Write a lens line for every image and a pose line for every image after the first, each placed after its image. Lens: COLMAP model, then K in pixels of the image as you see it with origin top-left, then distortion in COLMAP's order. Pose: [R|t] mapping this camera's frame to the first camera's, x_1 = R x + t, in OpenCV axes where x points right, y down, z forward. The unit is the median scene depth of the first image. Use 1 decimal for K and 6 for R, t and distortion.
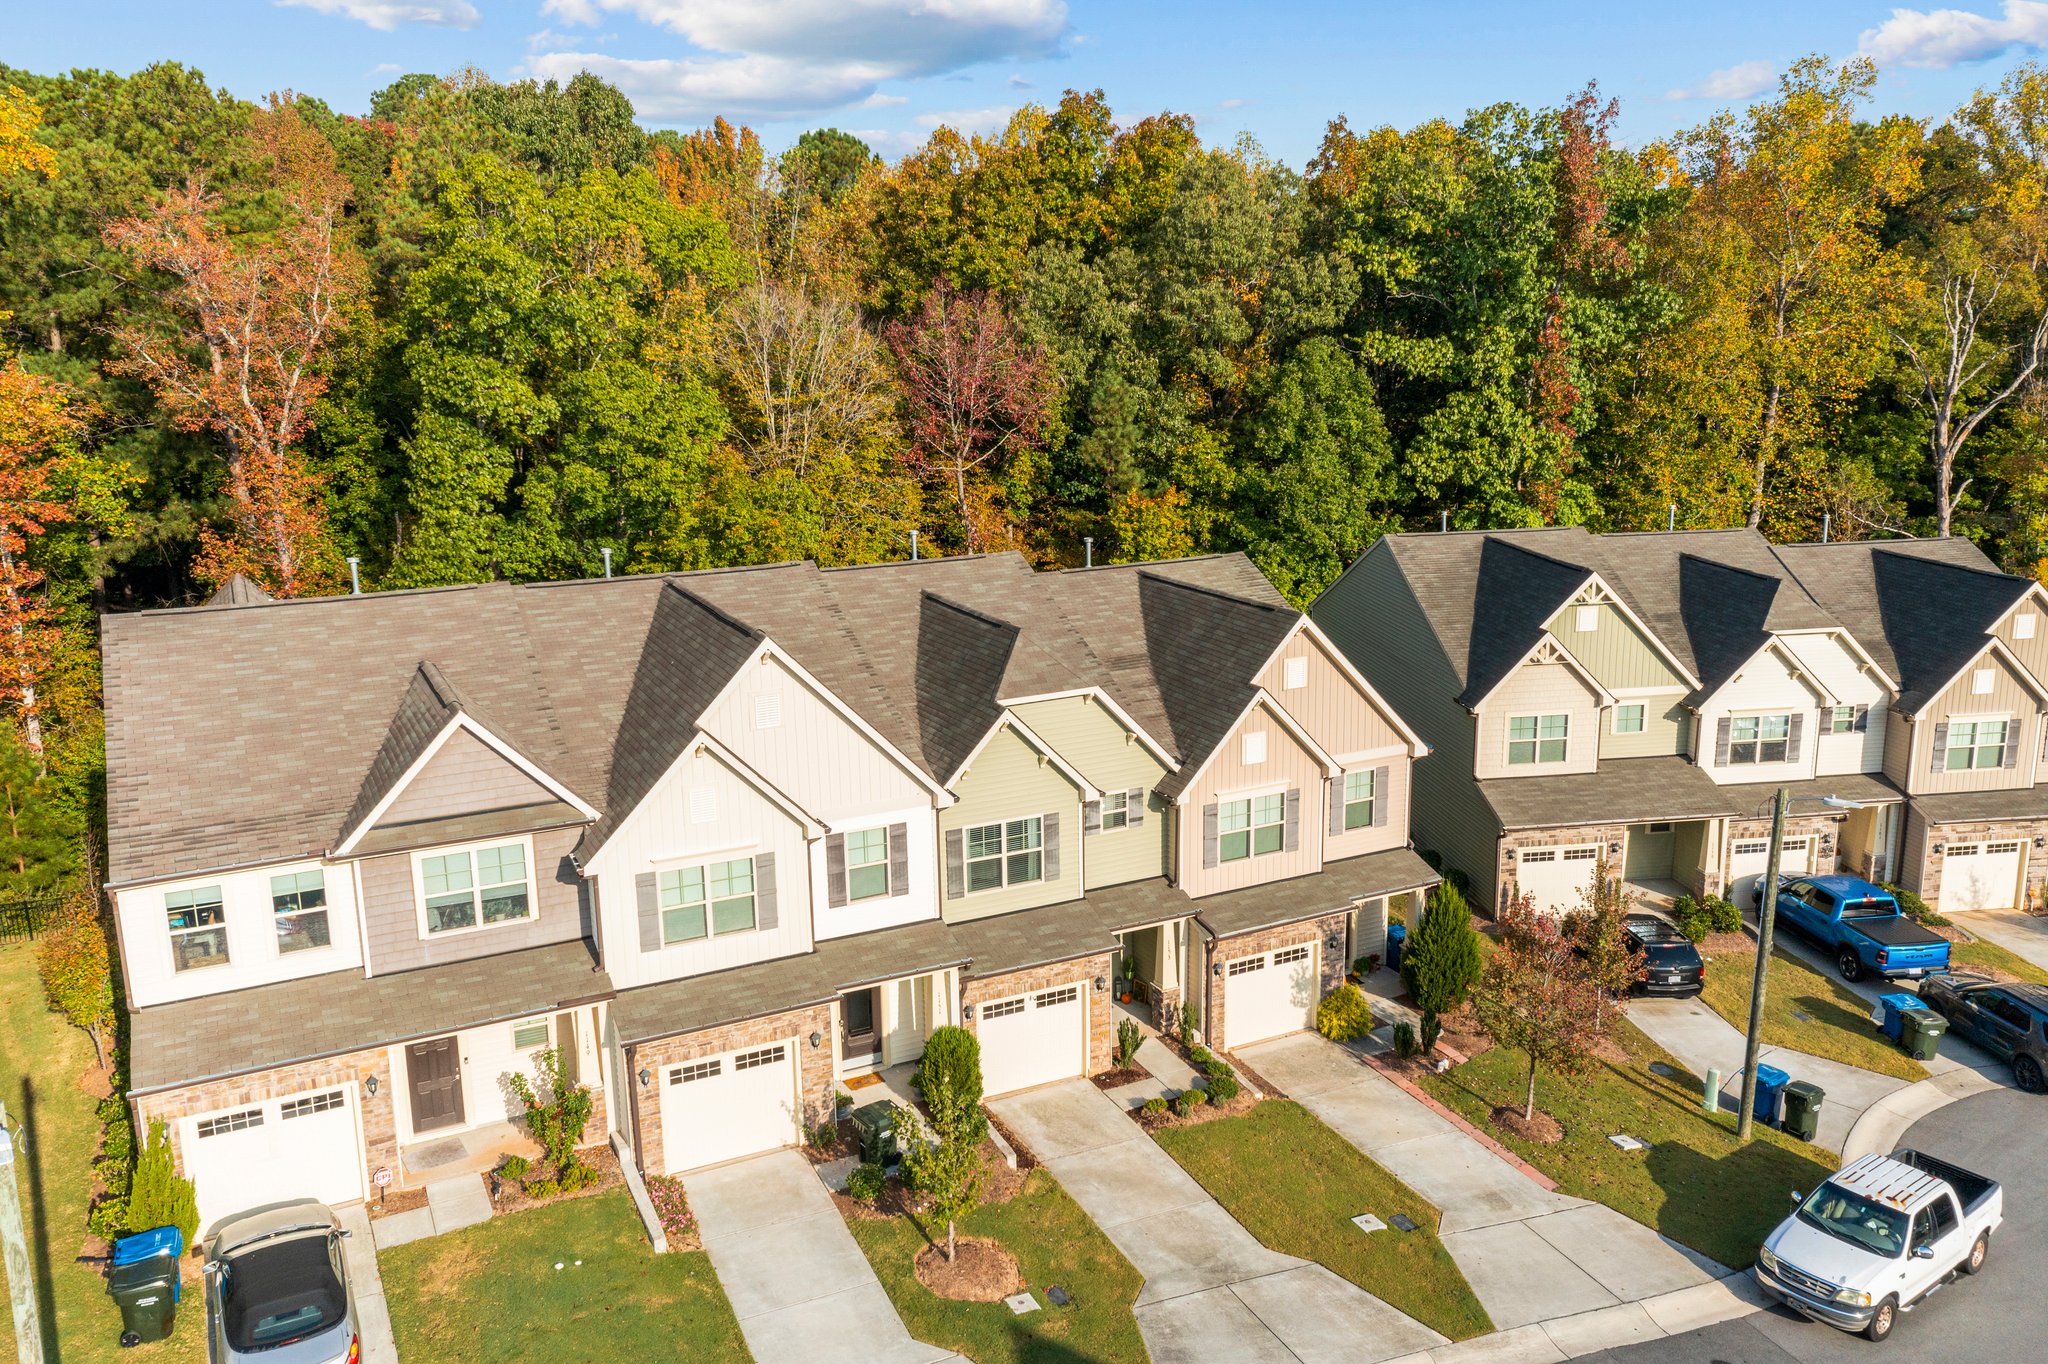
lens RADIAL K [[1599.6, 0, 1024.1], [0, 1599.6, 686.9], [0, 0, 1]] dist [0.036438, 0.025735]
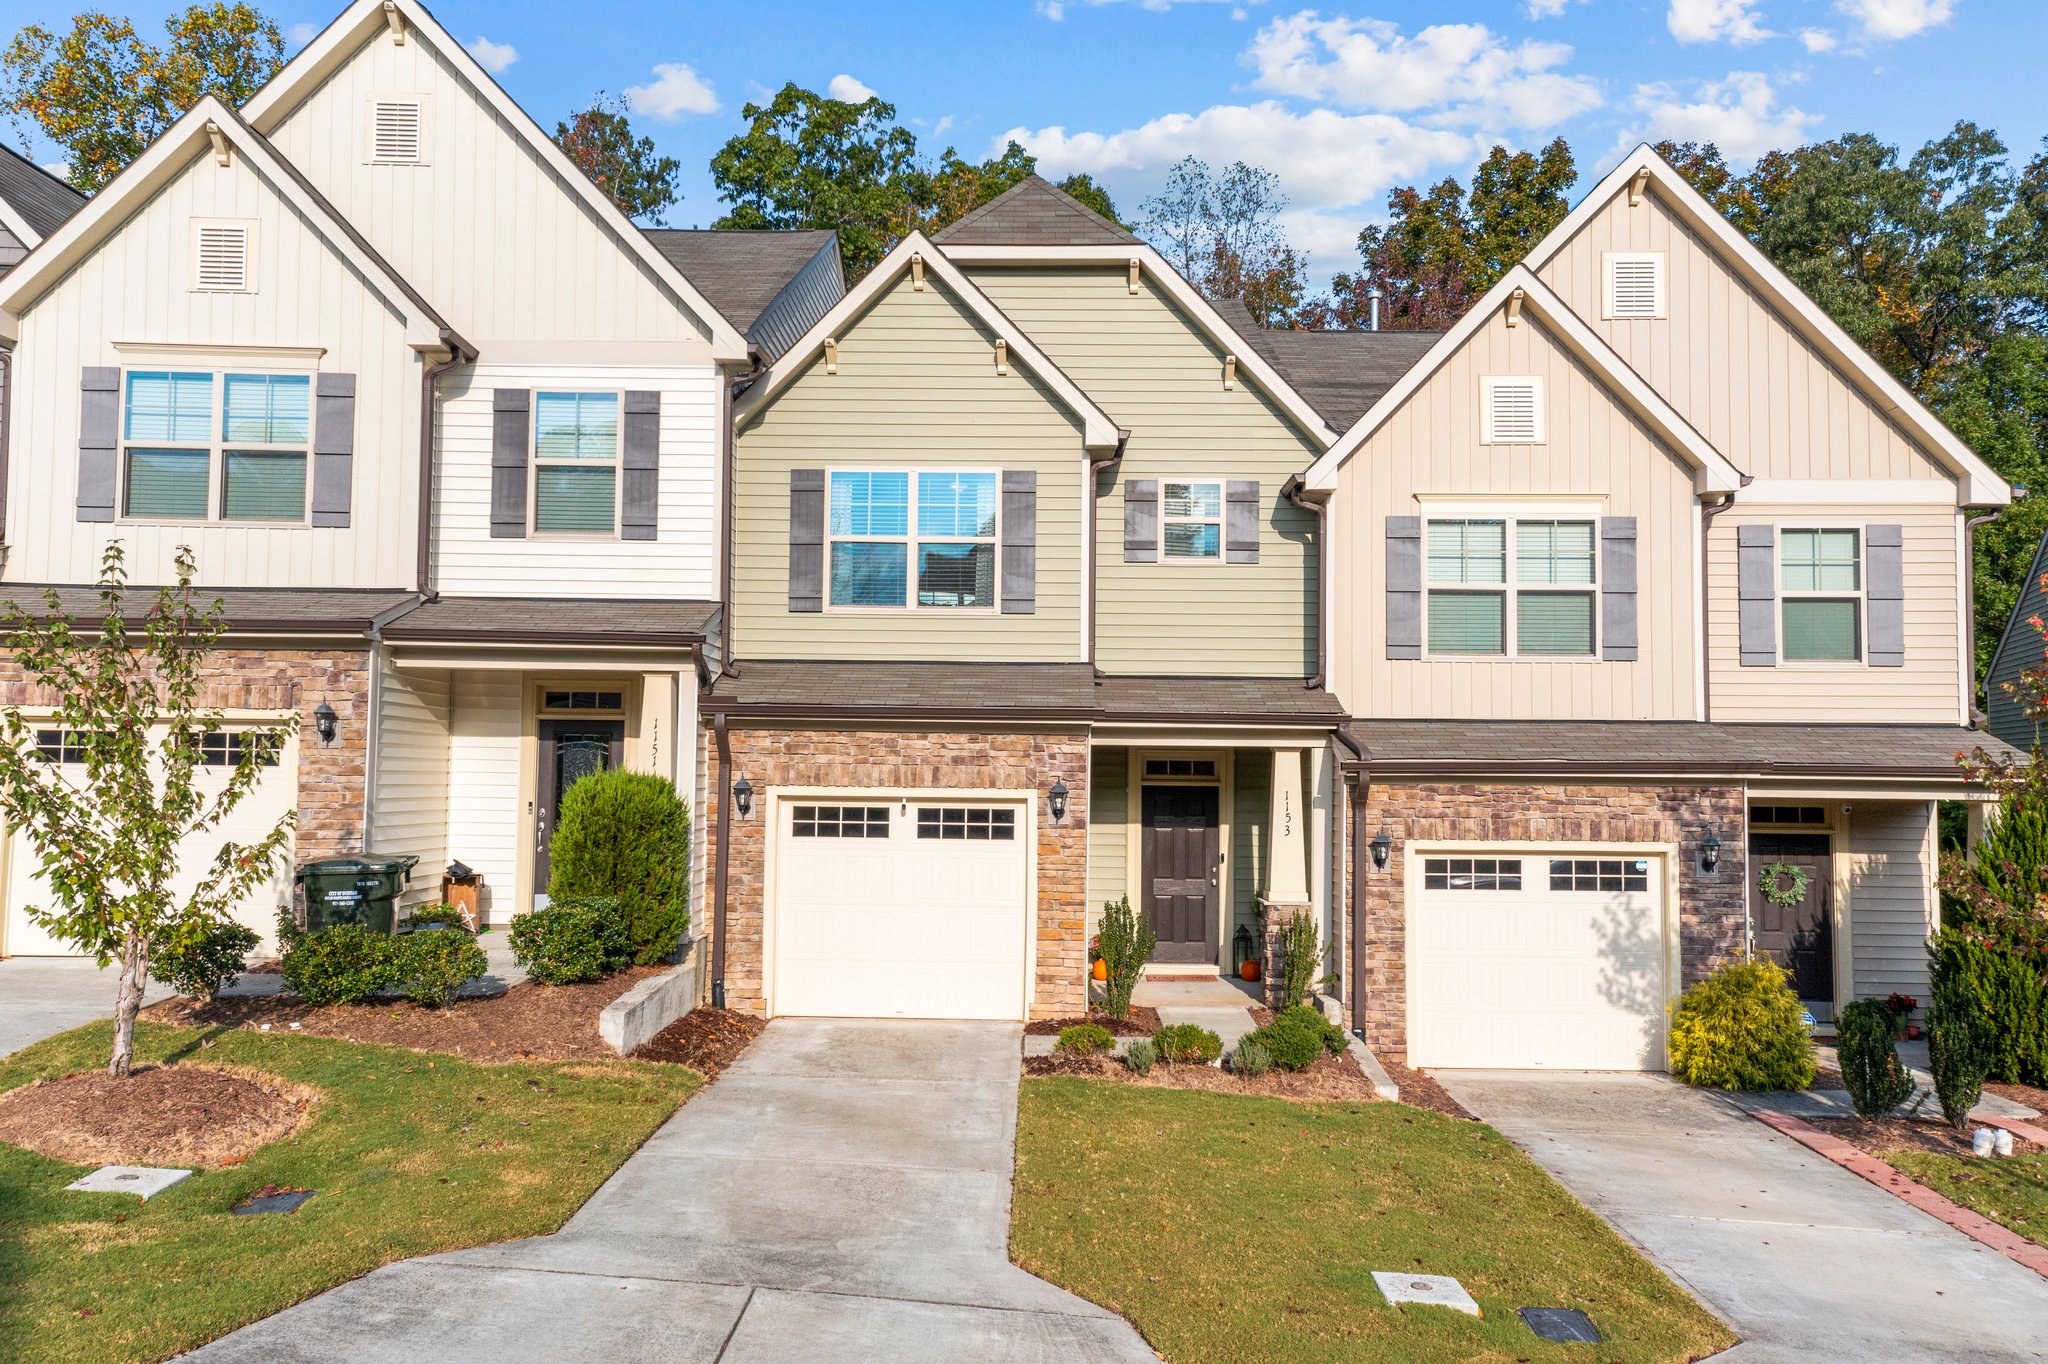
lens RADIAL K [[1599.6, 0, 1026.6], [0, 1599.6, 695.0], [0, 0, 1]] dist [0.036438, 0.025735]
pose [[0.891109, 0.002532, -0.453782, 0.224954], [-0.131215, 0.958706, -0.252321, 0.249582], [0.434405, 0.284389, 0.854644, 0.549764]]
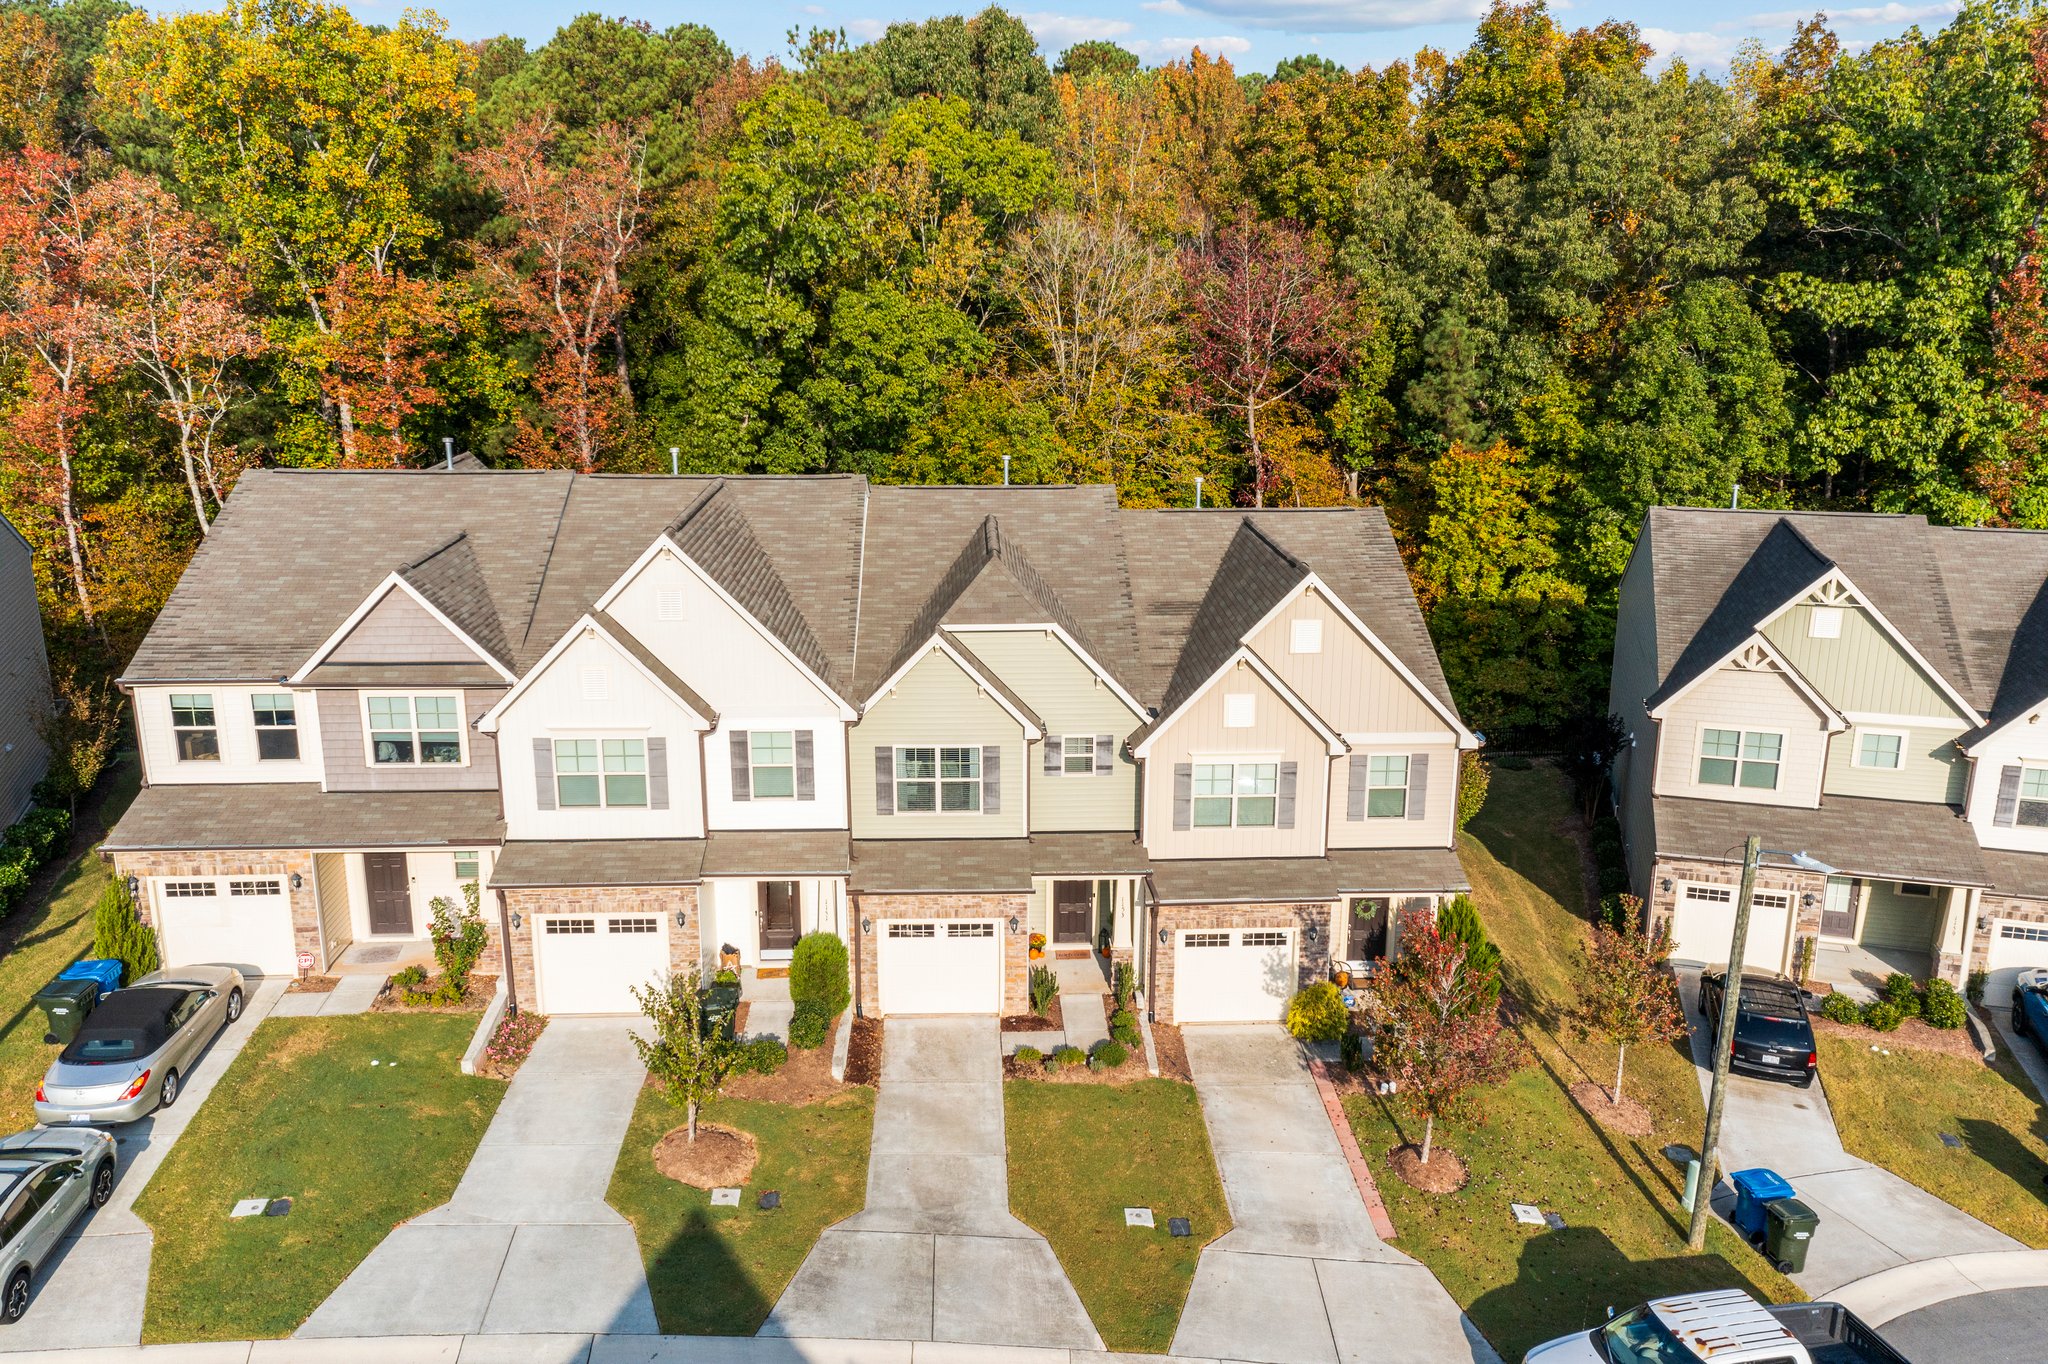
lens RADIAL K [[1599.6, 0, 1027.6], [0, 1599.6, 690.5], [0, 0, 1]] dist [0.036438, 0.025735]
pose [[0.913798, 0.124767, -0.386531, 0.379572], [-0.111459, 0.992147, 0.056752, -0.011430], [0.390576, -0.008778, 0.920529, 0.098058]]
